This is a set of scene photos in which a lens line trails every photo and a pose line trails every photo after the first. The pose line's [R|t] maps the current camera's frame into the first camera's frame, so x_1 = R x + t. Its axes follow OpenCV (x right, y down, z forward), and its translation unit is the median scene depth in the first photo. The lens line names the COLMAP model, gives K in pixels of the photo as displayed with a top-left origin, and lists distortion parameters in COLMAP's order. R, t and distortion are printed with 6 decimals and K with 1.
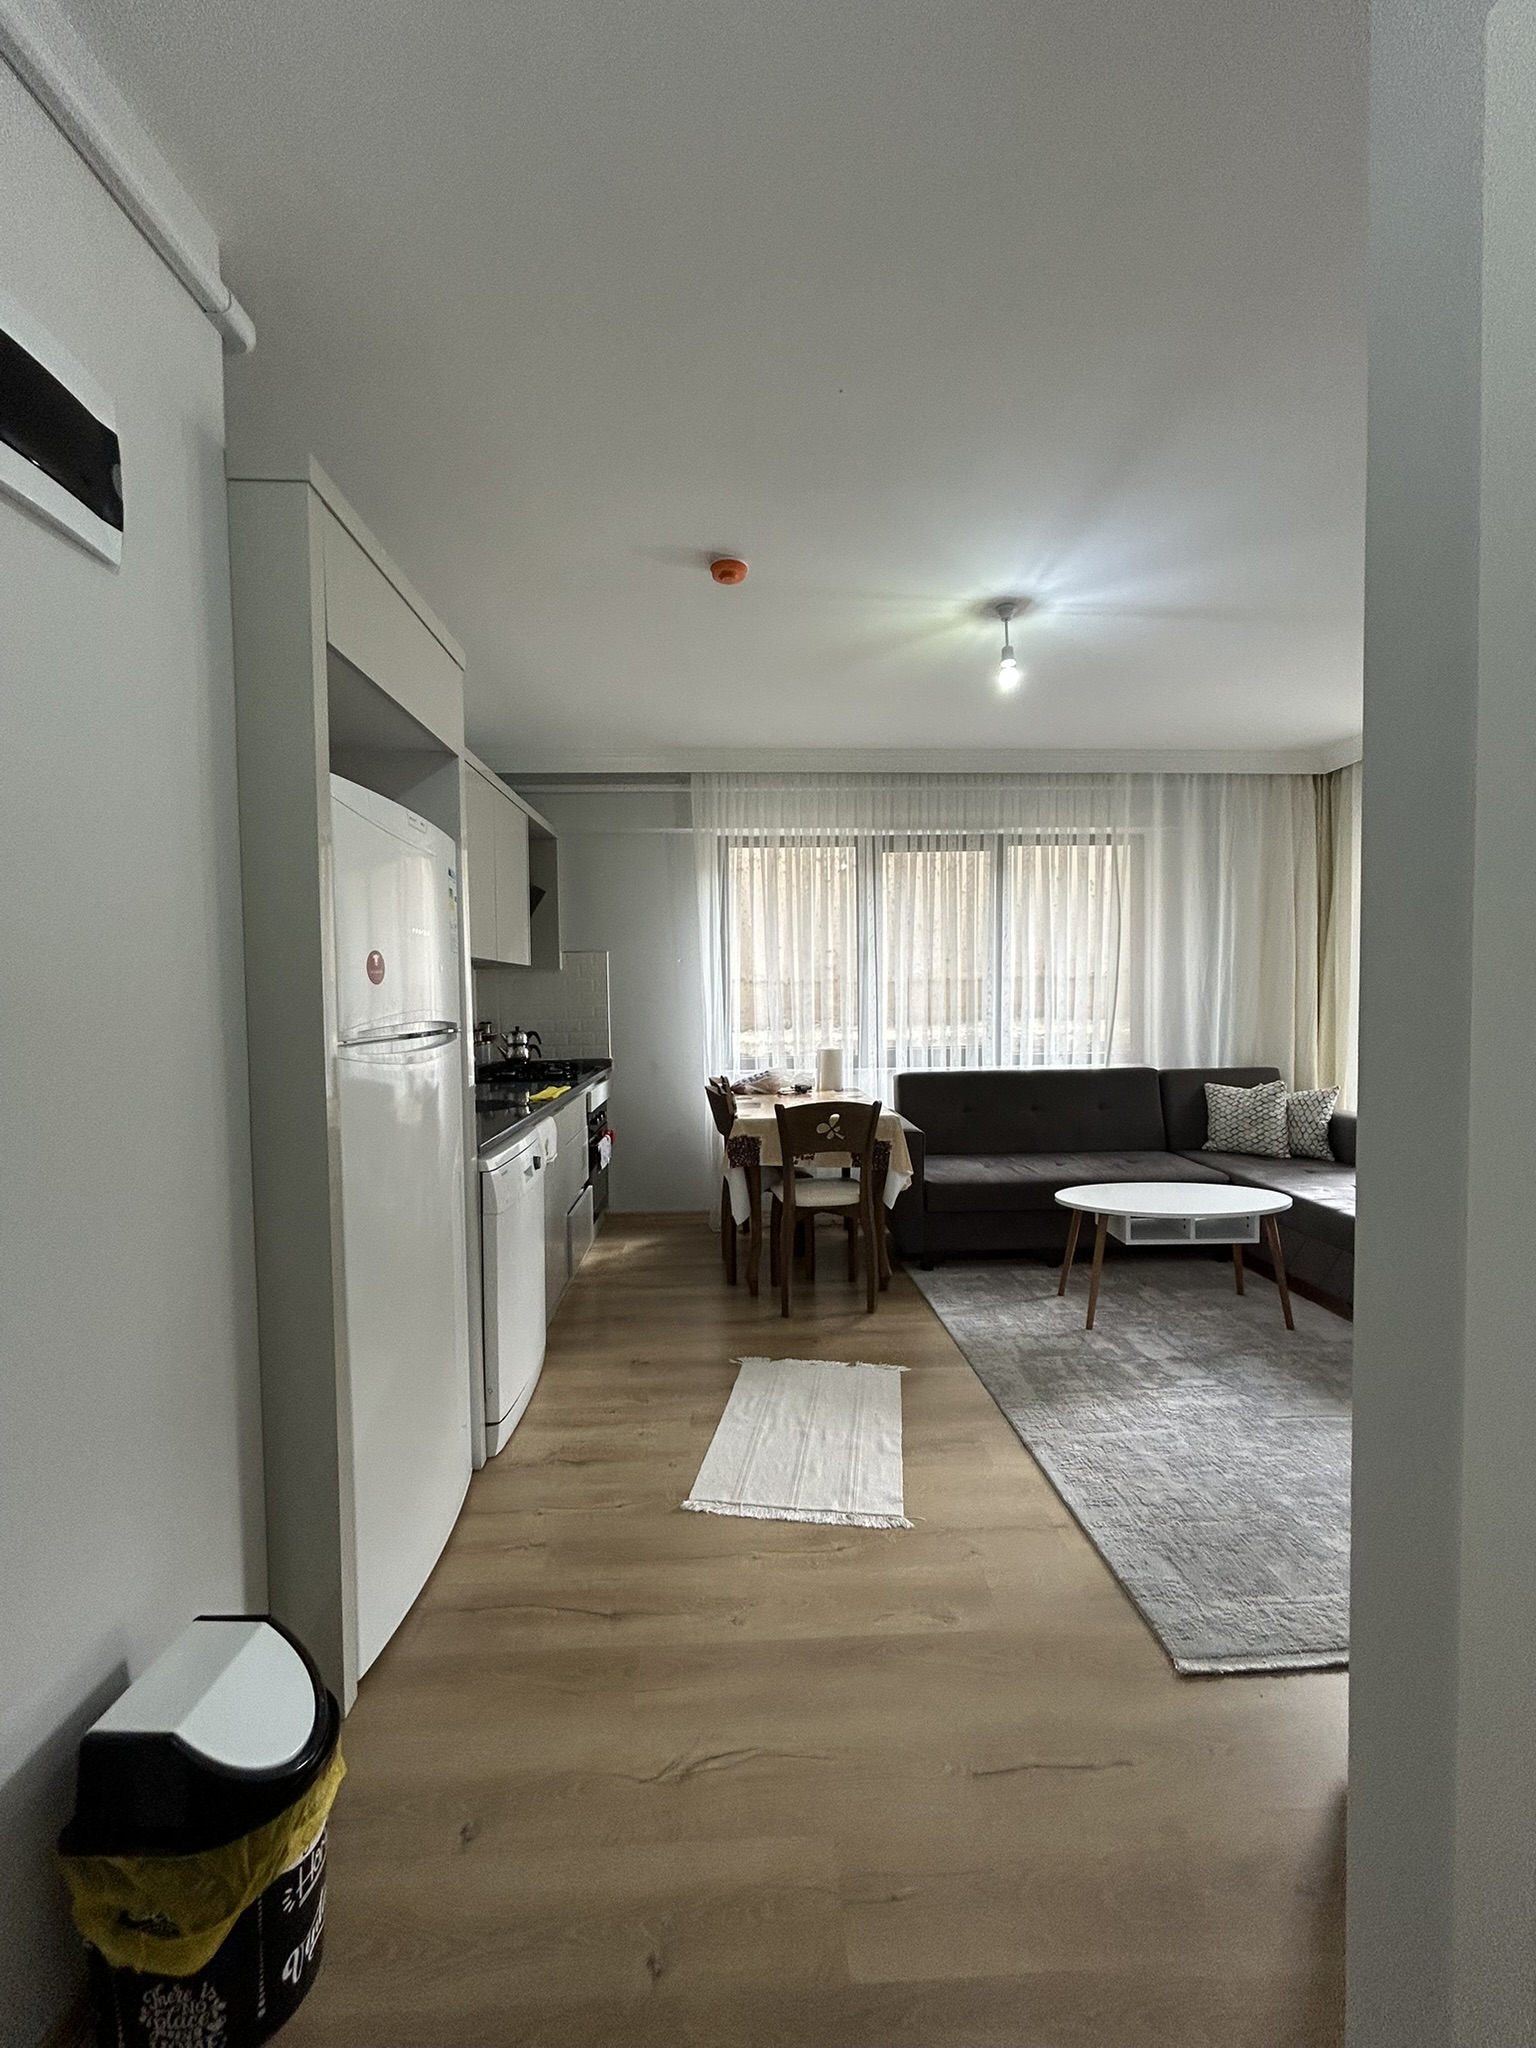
lens RADIAL K [[819.4, 0, 769.1], [0, 819.4, 1025.6], [0, 0, 1]] dist [-0.001250, 0.000384]
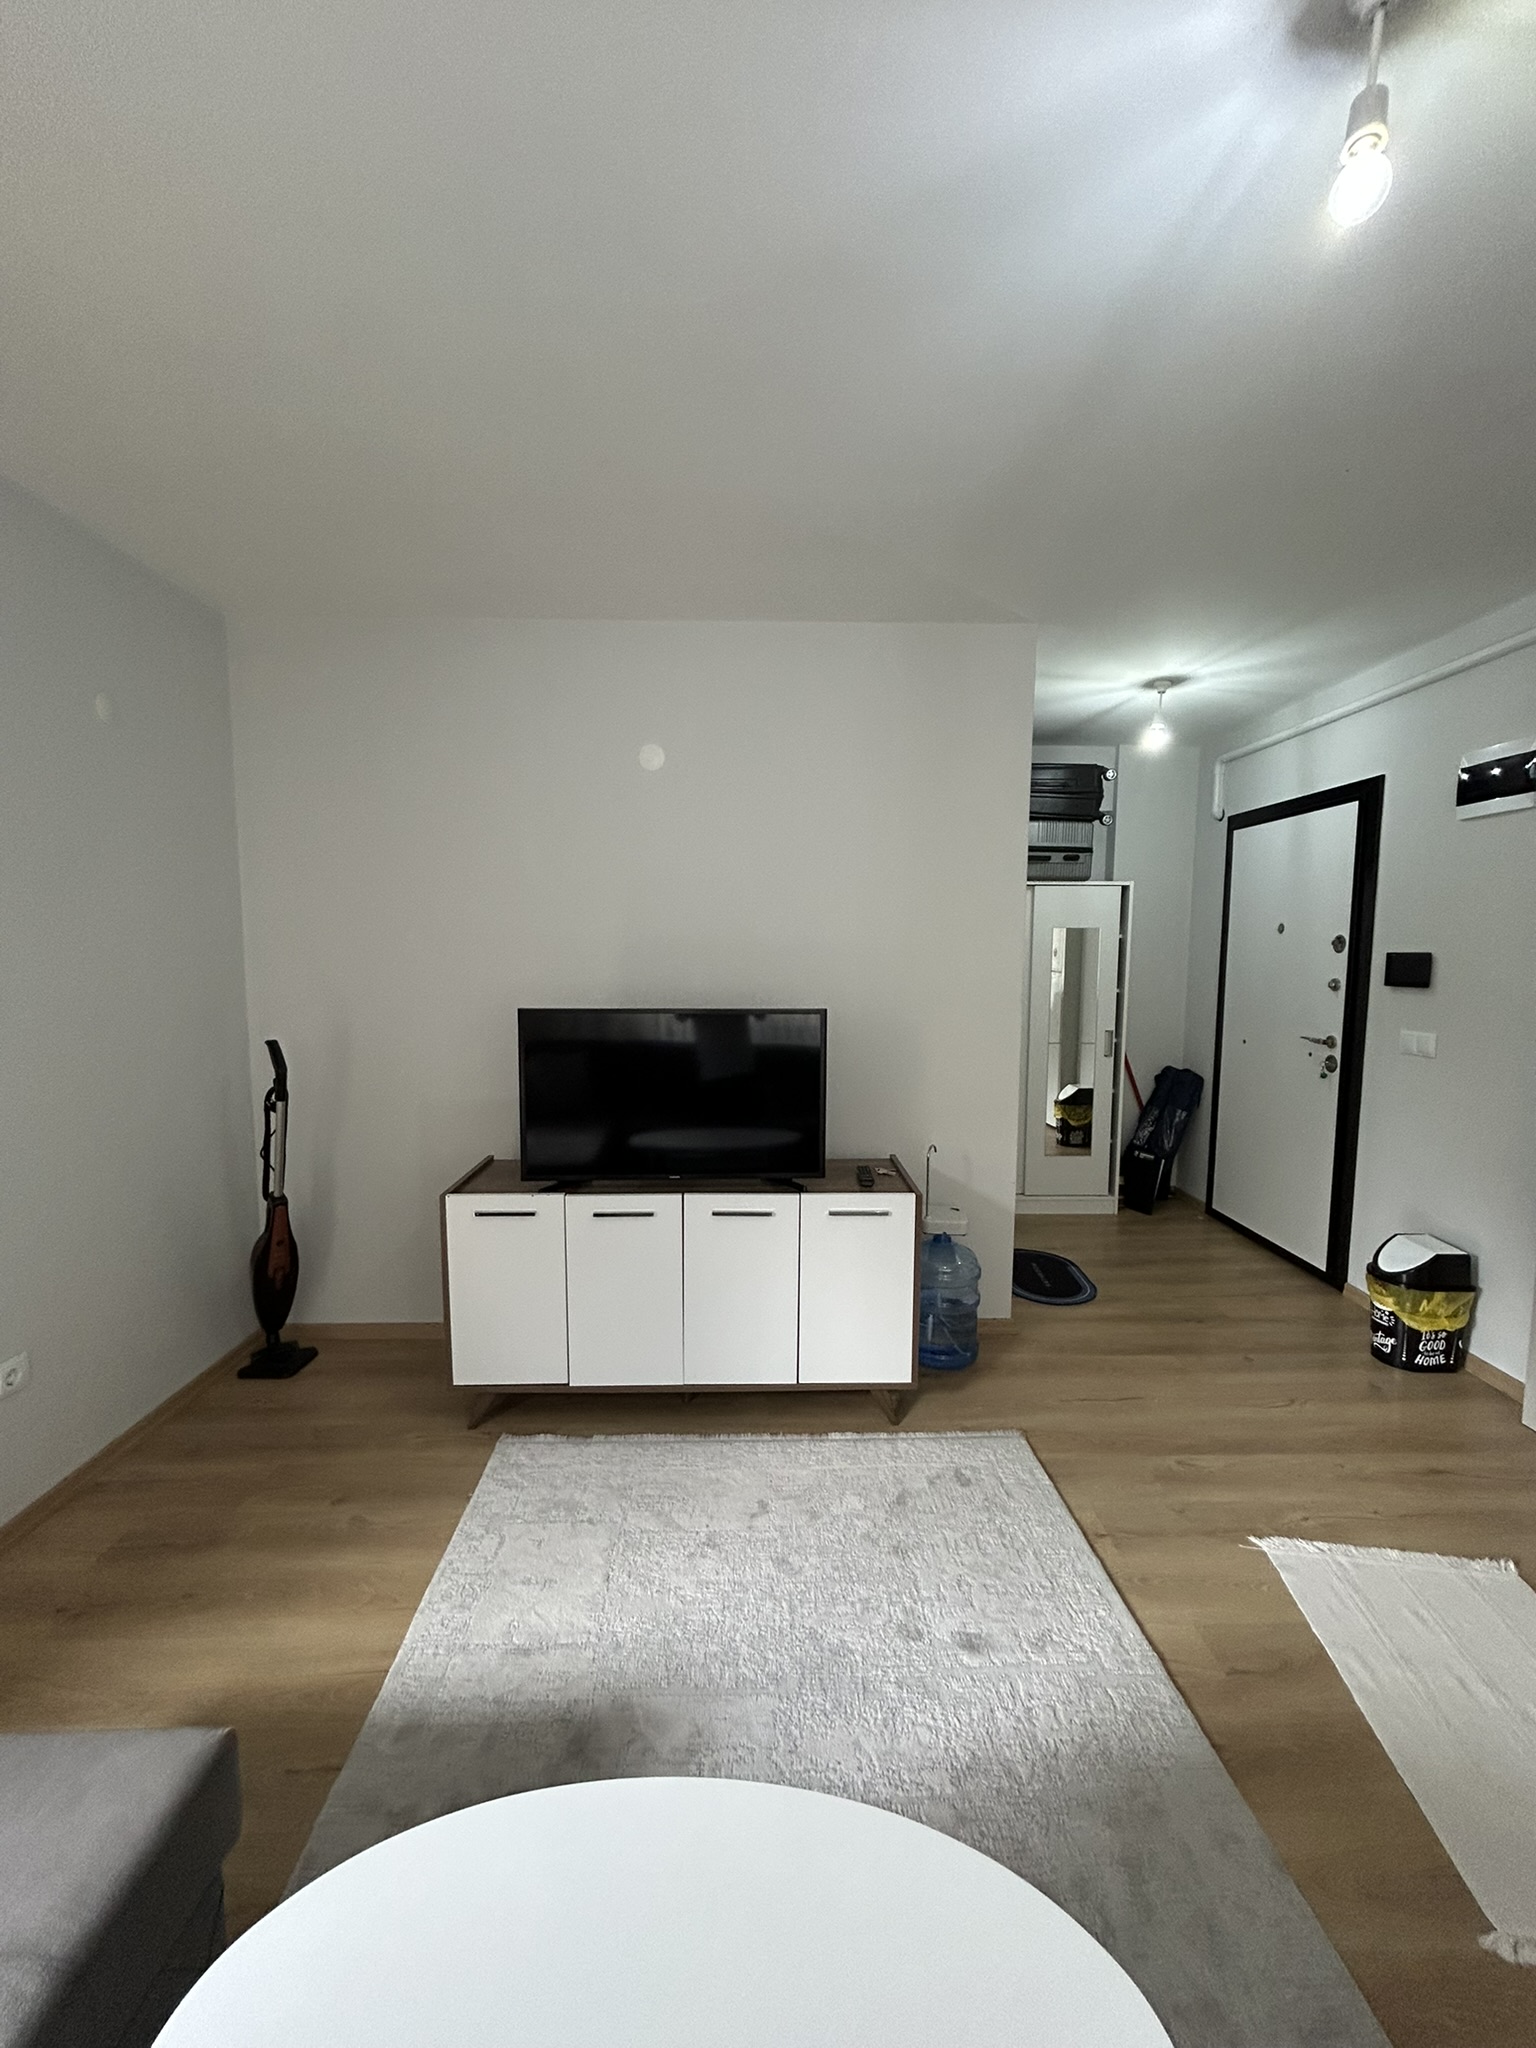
lens RADIAL K [[853.5, 0, 765.3], [0, 853.5, 1031.5], [0, 0, 1]] dist [-0.000121, 0.000193]
pose [[-0.999863, 0.004122, 0.016057, 0.336758], [0.006107, 0.992062, 0.125605, -0.063547], [-0.015412, 0.125686, -0.991950, 0.886946]]
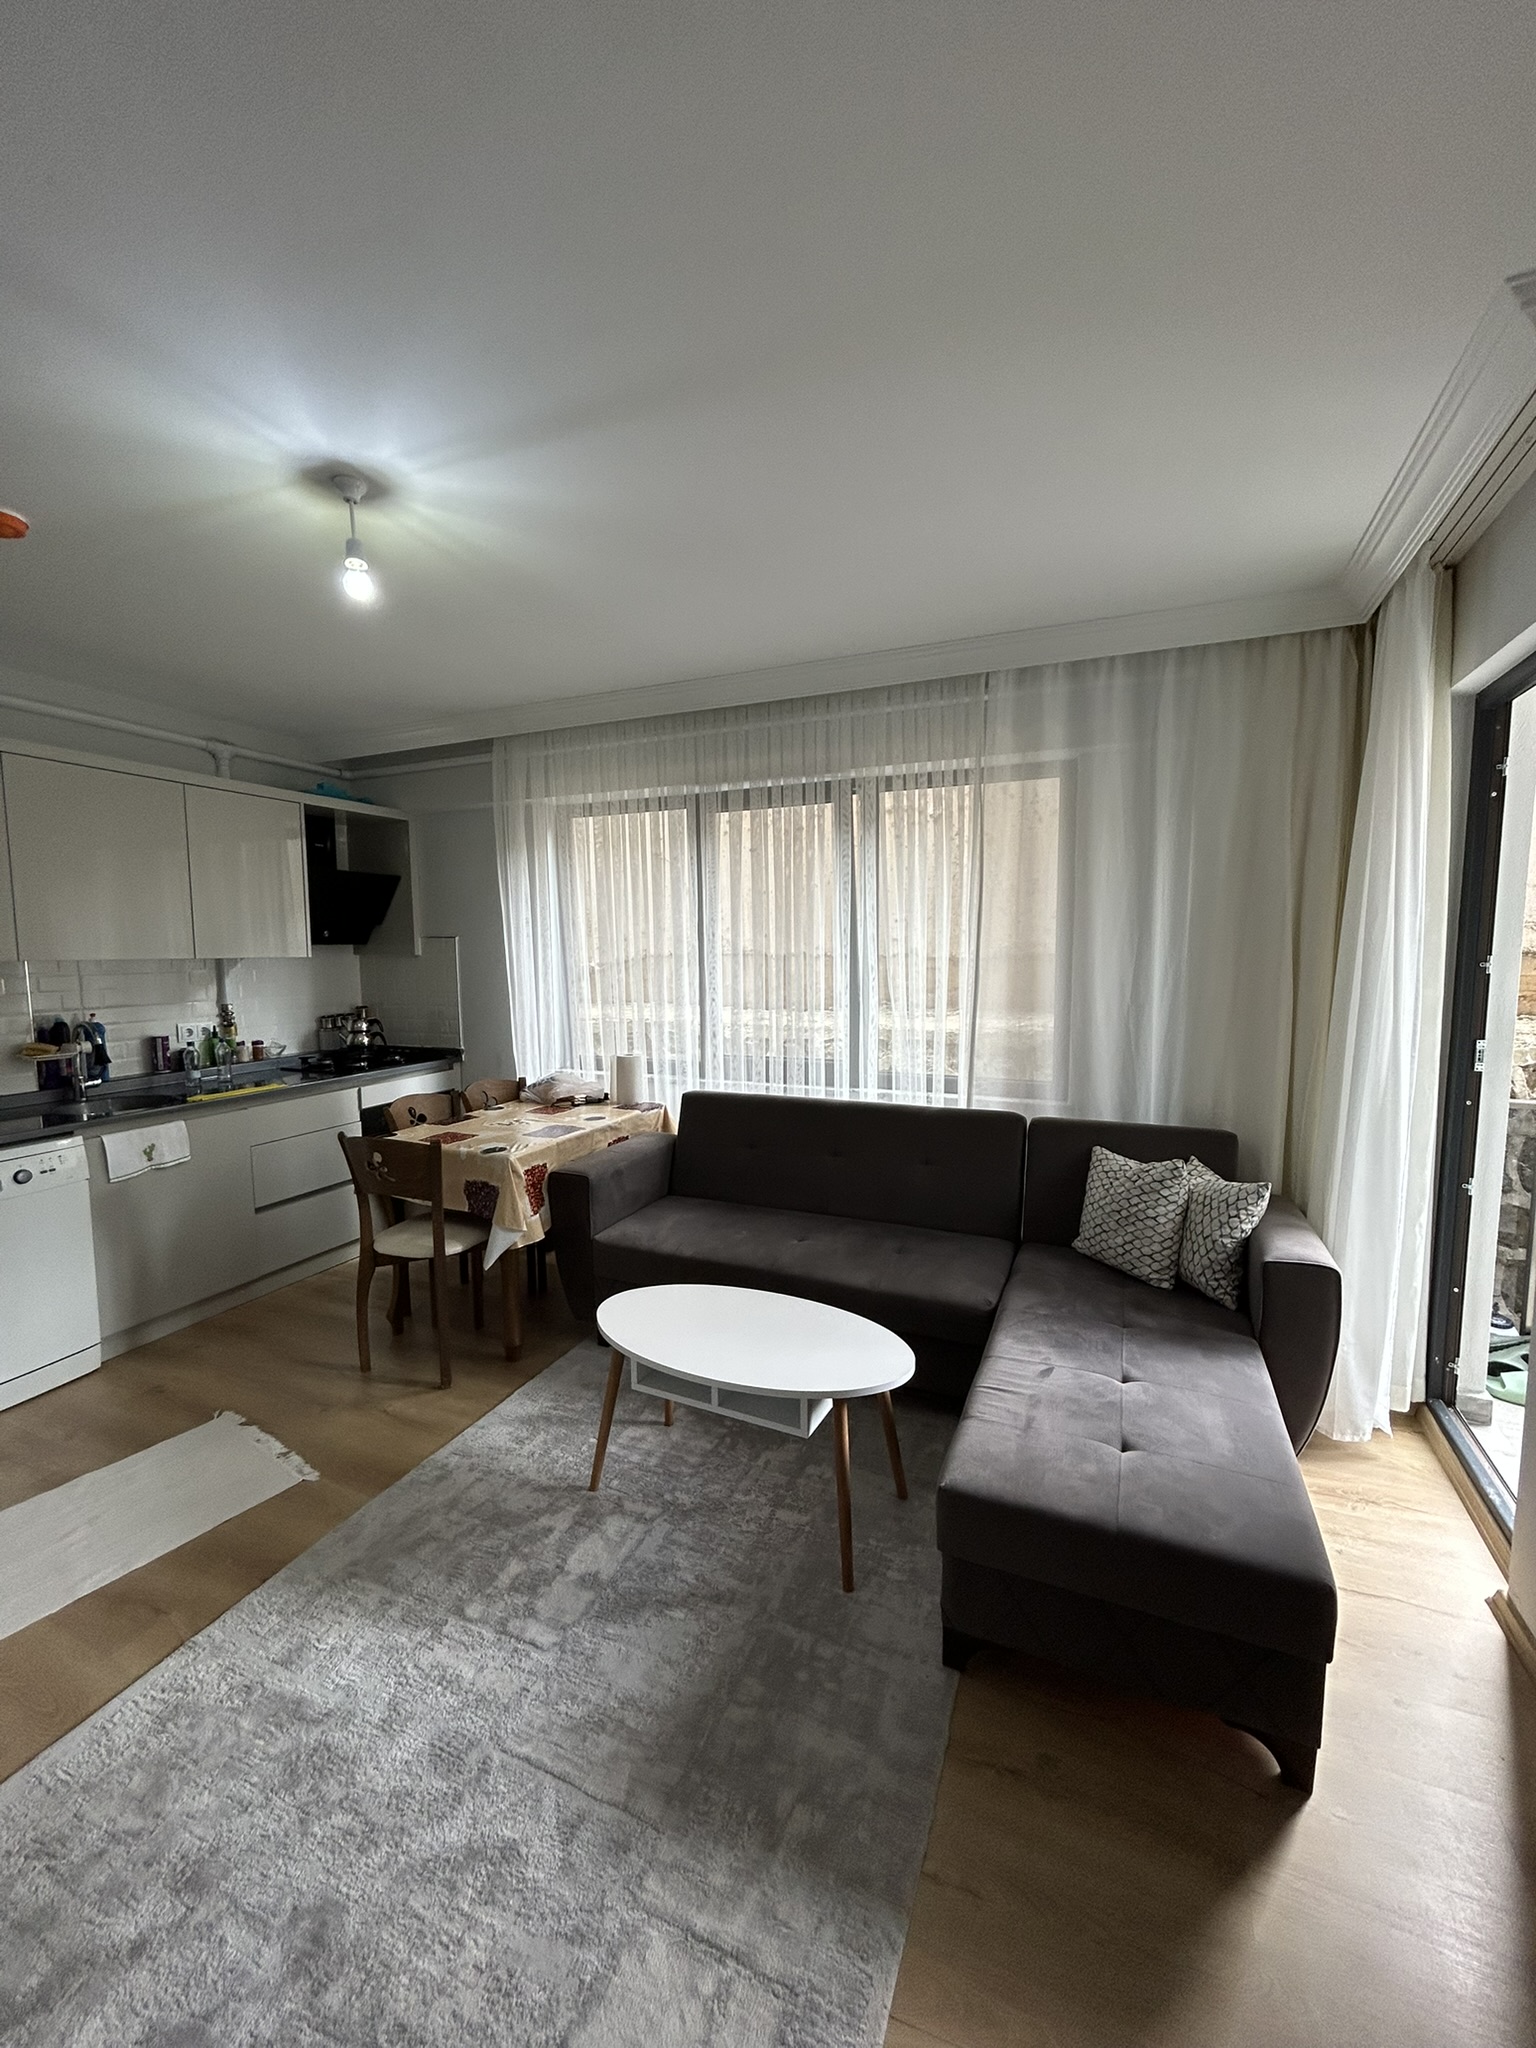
lens RADIAL K [[819.4, 0, 769.1], [0, 819.4, 1025.6], [0, 0, 1]] dist [-0.001250, 0.000384]
pose [[0.897554, 0.050519, -0.438000, 0.589560], [-0.019299, 0.996963, 0.075442, -0.070065], [0.440482, -0.059261, 0.895804, 0.313324]]
